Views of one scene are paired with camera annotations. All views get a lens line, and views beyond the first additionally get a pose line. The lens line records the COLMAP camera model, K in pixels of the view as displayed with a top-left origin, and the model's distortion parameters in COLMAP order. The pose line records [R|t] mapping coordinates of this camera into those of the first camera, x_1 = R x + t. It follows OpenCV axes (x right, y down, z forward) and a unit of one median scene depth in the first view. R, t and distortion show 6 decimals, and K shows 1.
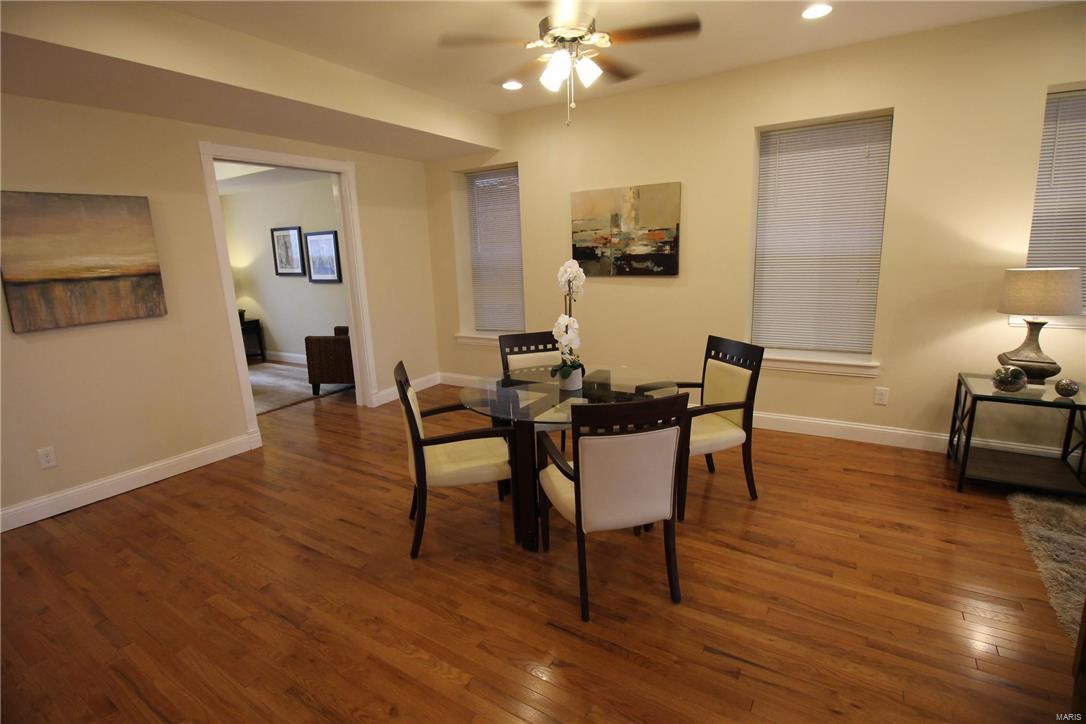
lens RADIAL K [[511.7, 0, 546.5], [0, 511.7, 351.6], [0, 0, 1]] dist [0.002844, -0.015048]
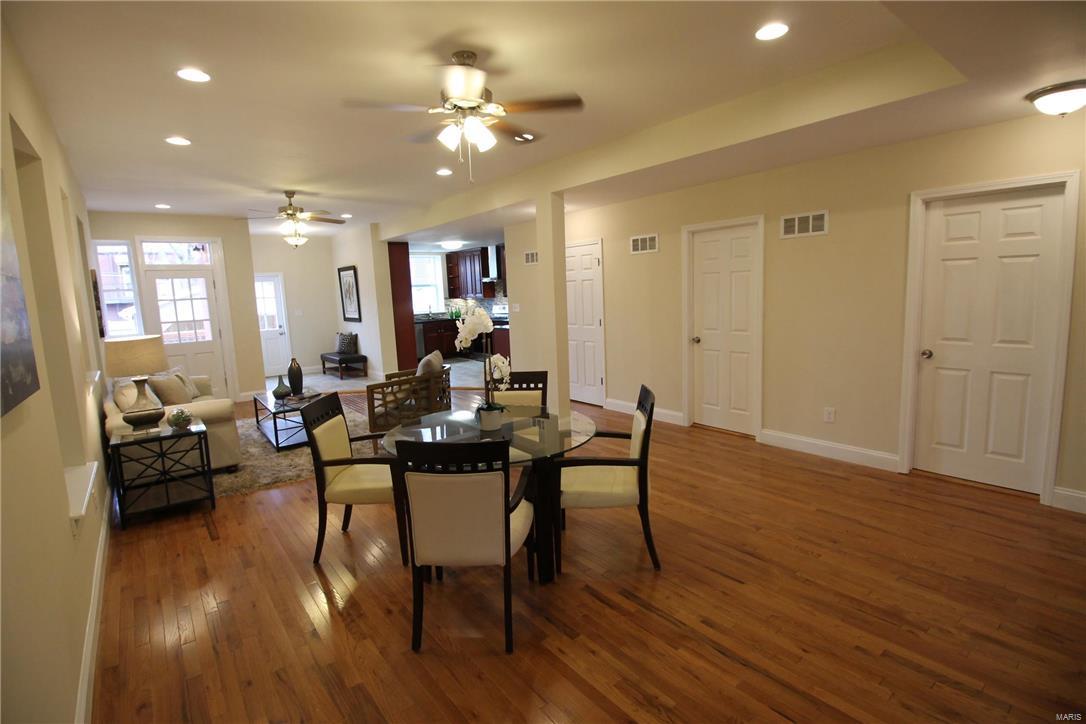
lens RADIAL K [[511.7, 0, 546.5], [0, 511.7, 351.6], [0, 0, 1]] dist [0.002844, -0.015048]
pose [[-0.937801, 0.032140, 0.345681, -0.277698], [0.140594, 0.945562, 0.293505, -0.239519], [-0.317430, 0.323850, -0.891268, 1.205827]]
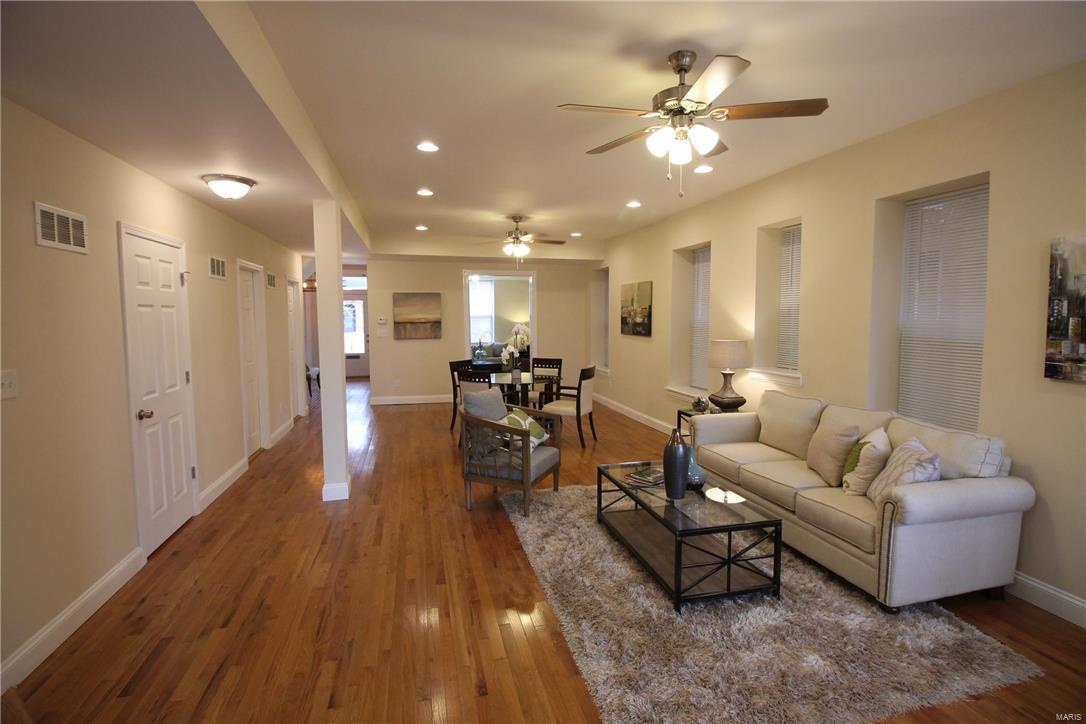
lens RADIAL K [[501.4, 0, 538.1], [0, 501.4, 367.3], [0, 0, 1]] dist [0.002168, -0.013264]
pose [[0.713251, 0.103202, -0.693269, 1.100458], [-0.158580, 0.987213, -0.016192, 0.029400], [0.682733, 0.121487, 0.720497, -0.369798]]
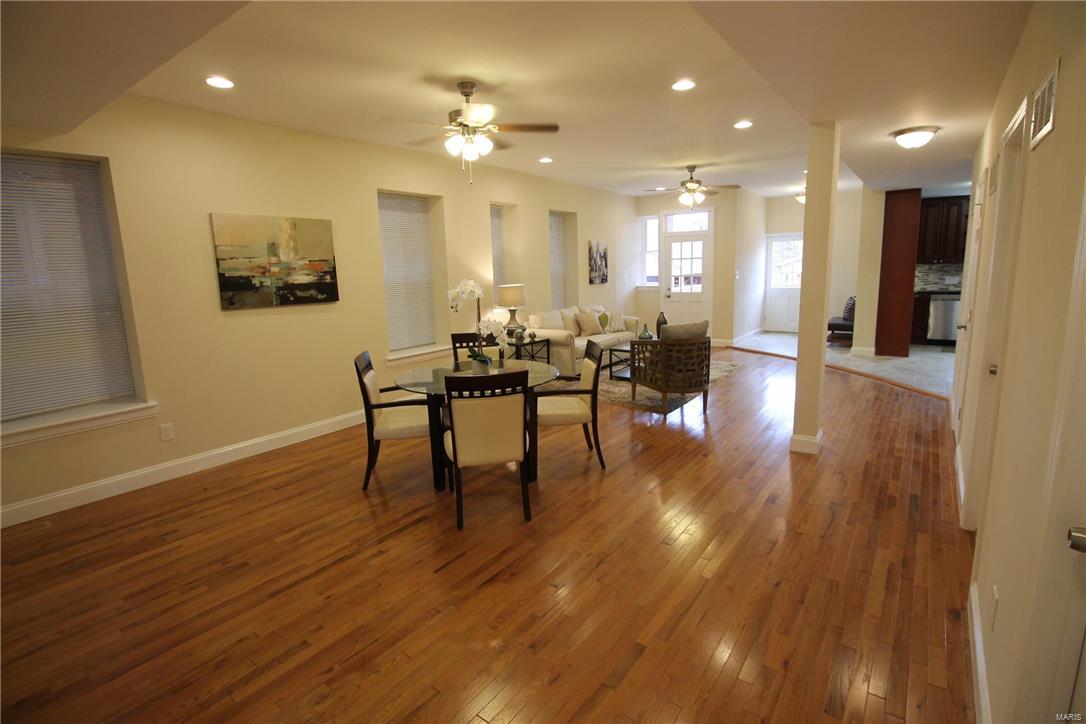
lens RADIAL K [[511.7, 0, 546.5], [0, 511.7, 351.6], [0, 0, 1]] dist [0.002844, -0.015048]
pose [[0.088668, -0.133273, 0.987105, -0.825883], [0.217963, 0.969587, 0.111329, -0.064972], [-0.971921, 0.205281, 0.115020, 0.436979]]
